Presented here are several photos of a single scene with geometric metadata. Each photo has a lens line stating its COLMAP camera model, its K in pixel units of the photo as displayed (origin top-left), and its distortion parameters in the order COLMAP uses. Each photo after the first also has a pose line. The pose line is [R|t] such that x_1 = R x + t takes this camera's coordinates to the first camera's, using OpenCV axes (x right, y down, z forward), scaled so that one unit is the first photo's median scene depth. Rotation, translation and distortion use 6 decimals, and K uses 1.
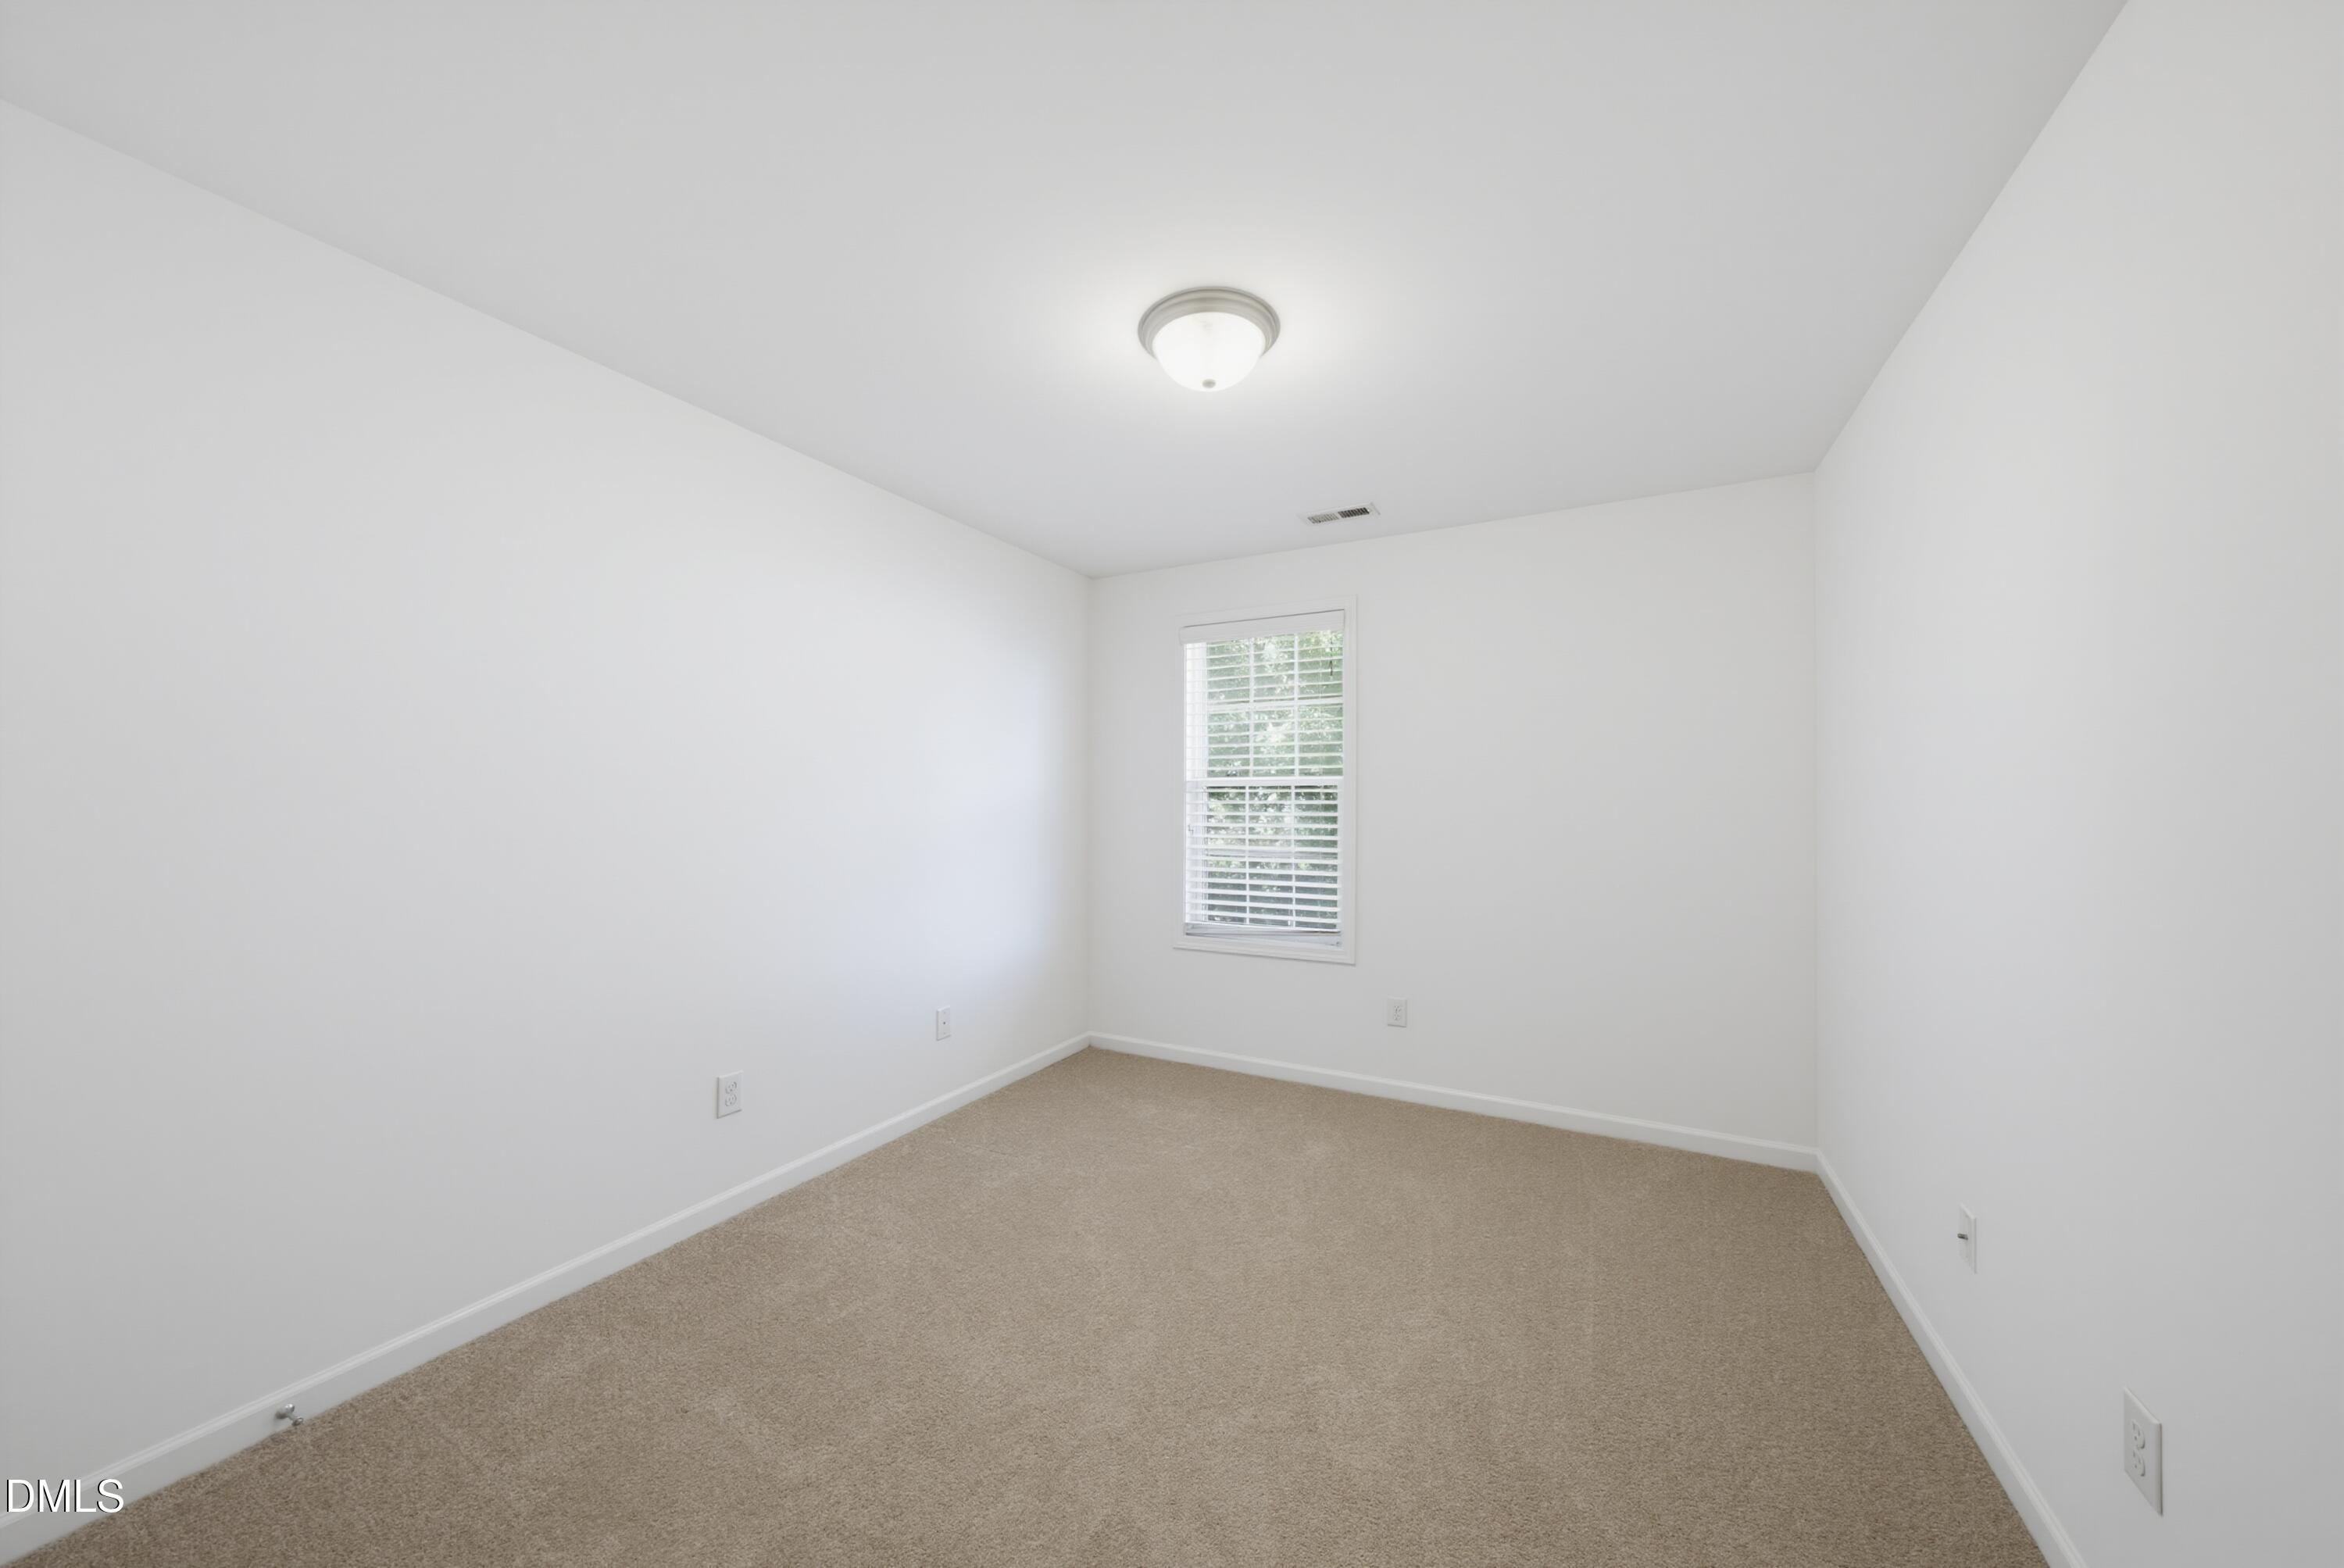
lens RADIAL K [[815.6, 0, 1163.0], [0, 815.6, 780.8], [0, 0, 1]] dist [-0.012241, 0.000376]
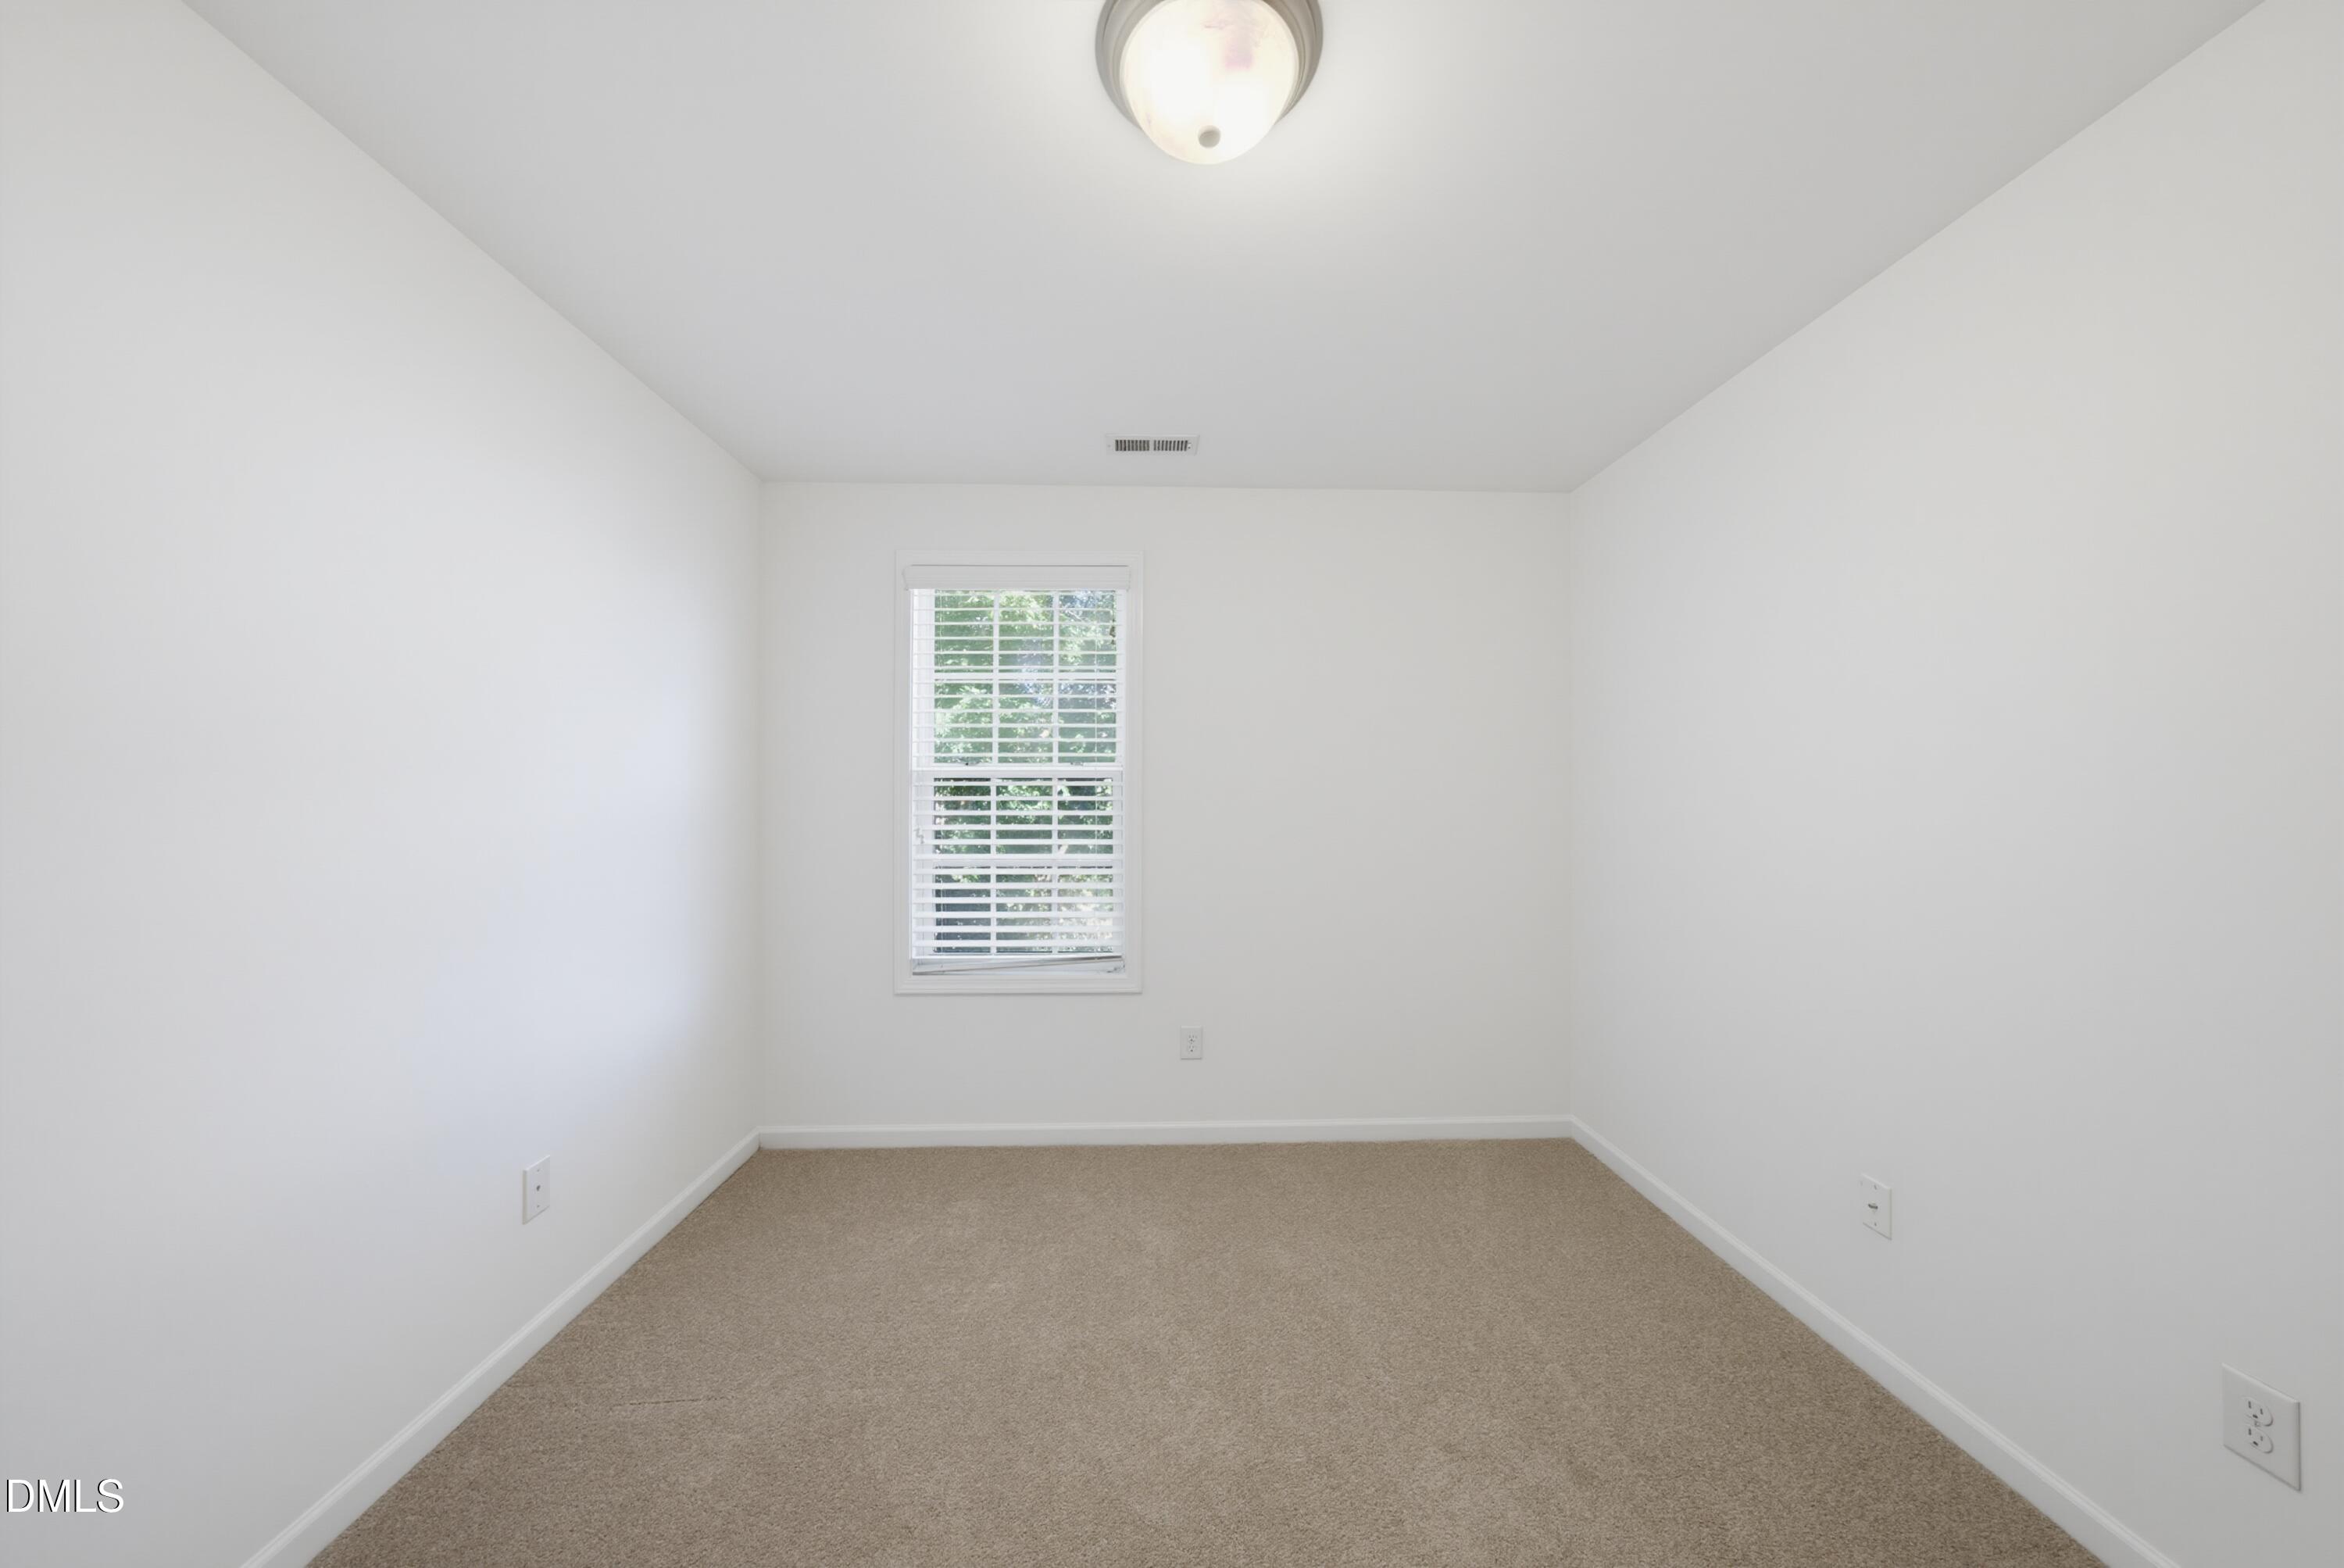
lens RADIAL K [[815.6, 0, 1186.9], [0, 815.6, 784.4], [0, 0, 1]] dist [-0.012241, 0.000376]
pose [[0.859304, 0.006236, 0.511427, -0.137815], [-0.011817, 0.999901, 0.007662, 0.004206], [-0.511329, -0.012628, 0.859292, 0.231846]]
